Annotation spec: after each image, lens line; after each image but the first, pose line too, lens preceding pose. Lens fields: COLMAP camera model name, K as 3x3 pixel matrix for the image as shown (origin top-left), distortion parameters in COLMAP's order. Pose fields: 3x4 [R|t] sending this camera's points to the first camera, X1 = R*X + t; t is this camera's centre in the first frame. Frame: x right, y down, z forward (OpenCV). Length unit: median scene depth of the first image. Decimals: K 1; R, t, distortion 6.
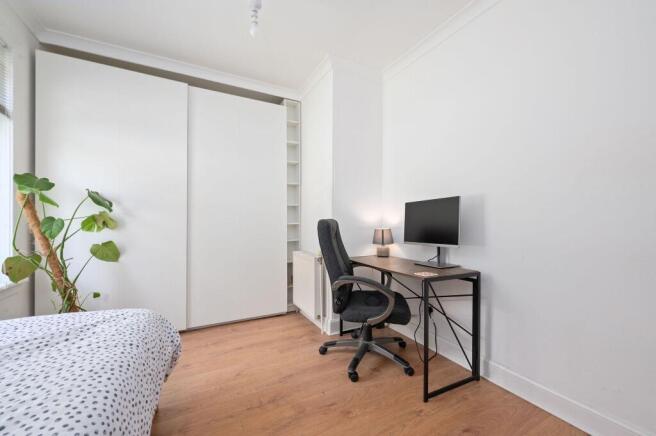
lens RADIAL K [[264.9, 0, 326.5], [0, 264.9, 221.8], [0, 0, 1]] dist [-0.000447, -0.000029]
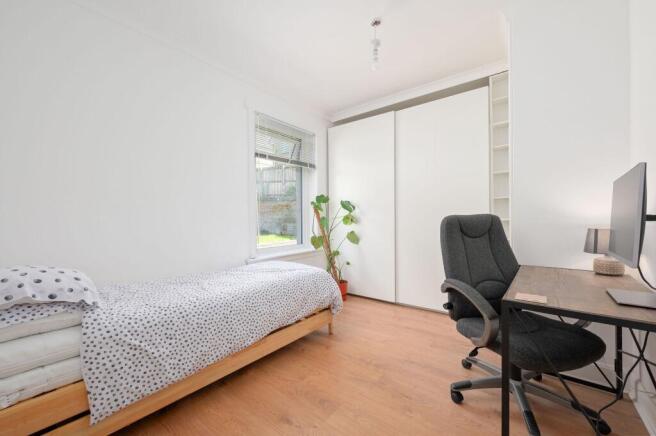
lens RADIAL K [[264.6, 0, 328.0], [0, 264.6, 218.0], [0, 0, 1]] dist [-0.000772, -0.000058]
pose [[0.396422, -0.009006, -0.918024, 0.589801], [0.008375, 0.999946, -0.006193, 0.002243], [0.918030, -0.005234, 0.396476, 0.222830]]
